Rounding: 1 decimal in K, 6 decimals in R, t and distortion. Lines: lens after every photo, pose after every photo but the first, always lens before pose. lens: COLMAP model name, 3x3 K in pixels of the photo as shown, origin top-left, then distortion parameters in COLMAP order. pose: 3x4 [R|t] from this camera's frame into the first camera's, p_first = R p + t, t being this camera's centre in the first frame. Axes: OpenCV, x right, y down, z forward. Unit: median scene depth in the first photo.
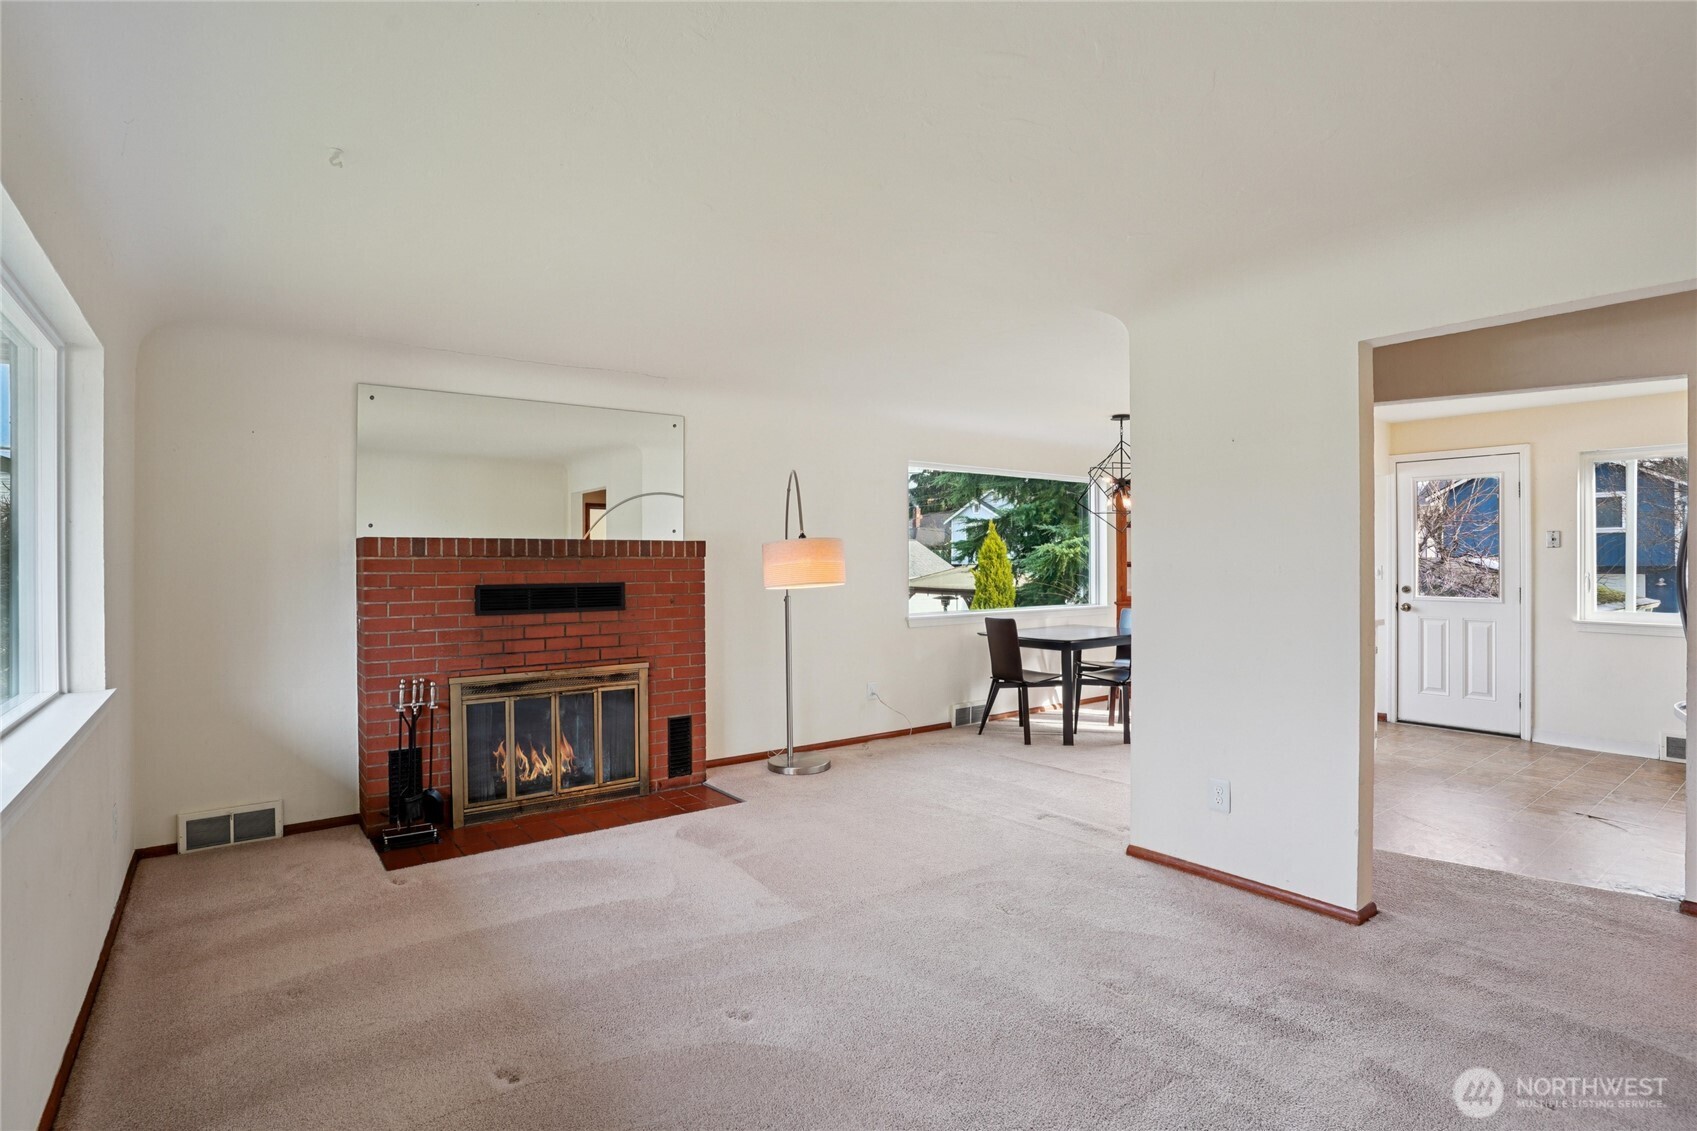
lens RADIAL K [[842.4, 0, 856.5], [0, 842.4, 556.9], [0, 0, 1]] dist [-0.046241, 0.014517]
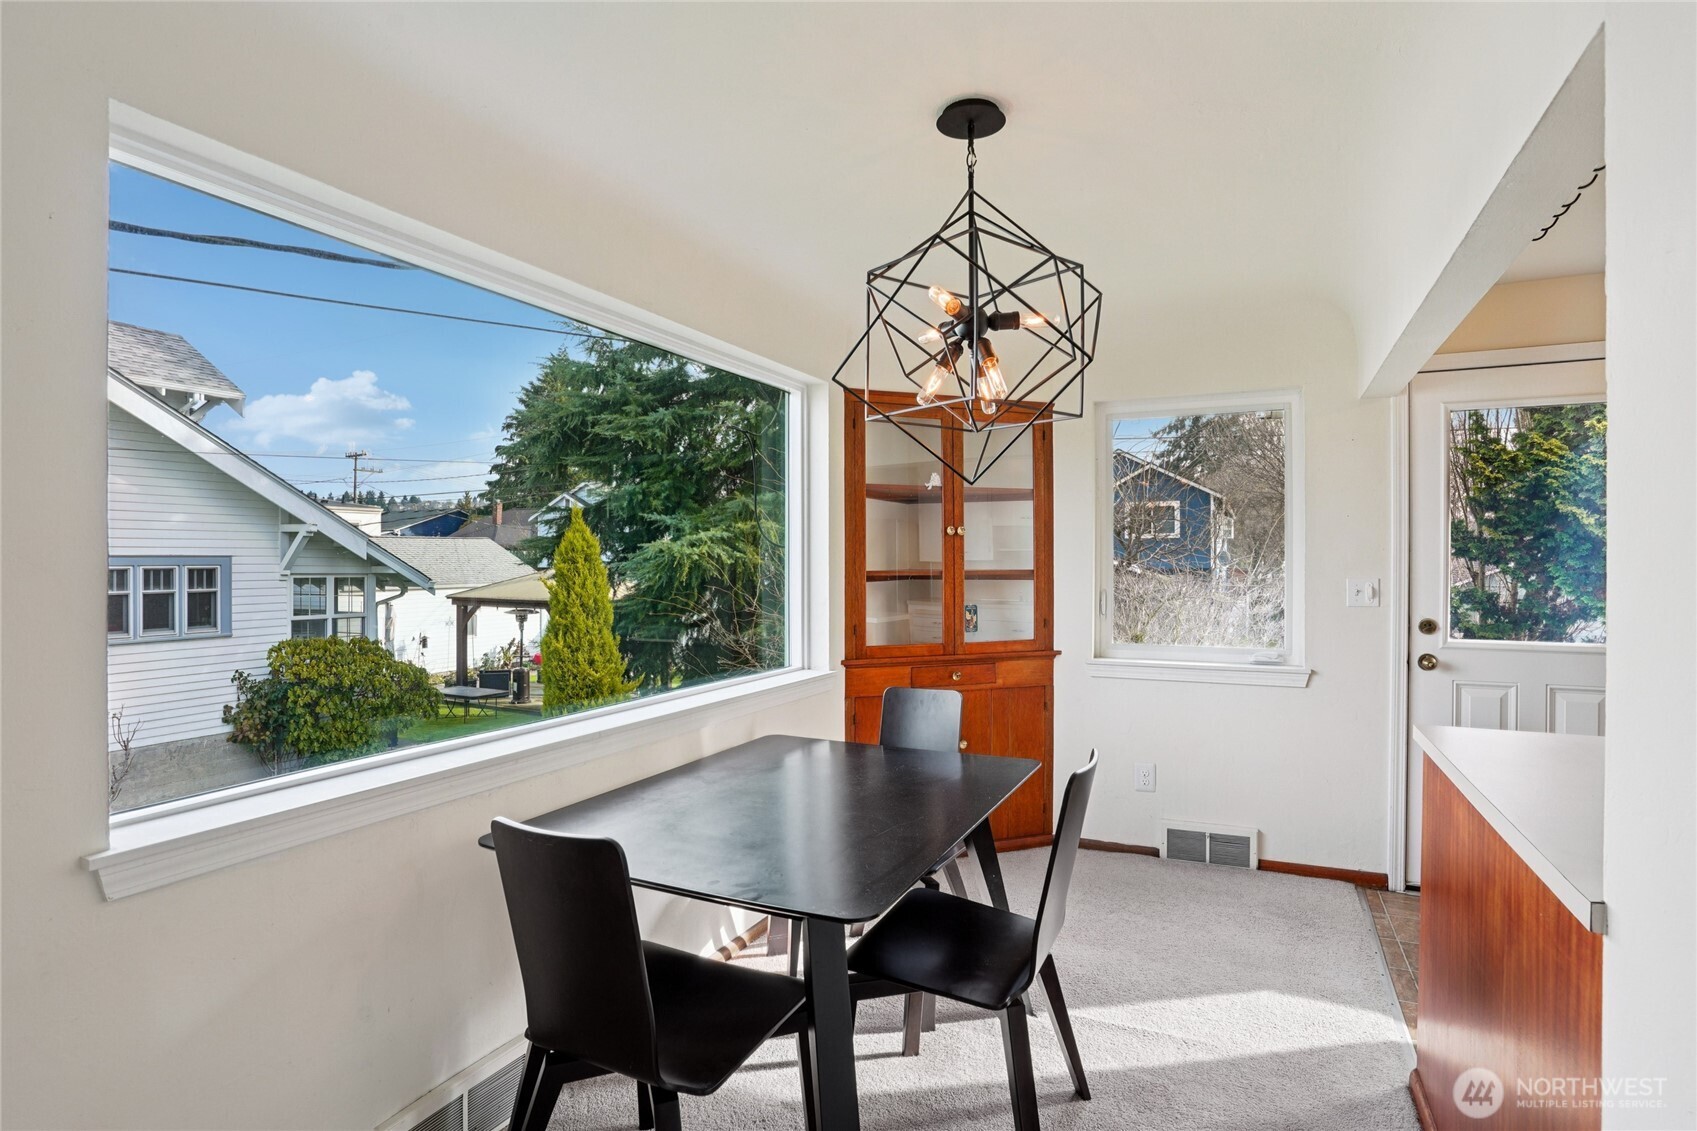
lens RADIAL K [[842.4, 0, 857.4], [0, 842.4, 565.9], [0, 0, 1]] dist [-0.046241, 0.014517]
pose [[0.890862, -0.003085, 0.454264, 0.065910], [-0.000897, 0.999963, 0.008550, -0.000649], [-0.454274, -0.008024, 0.890826, 0.357728]]
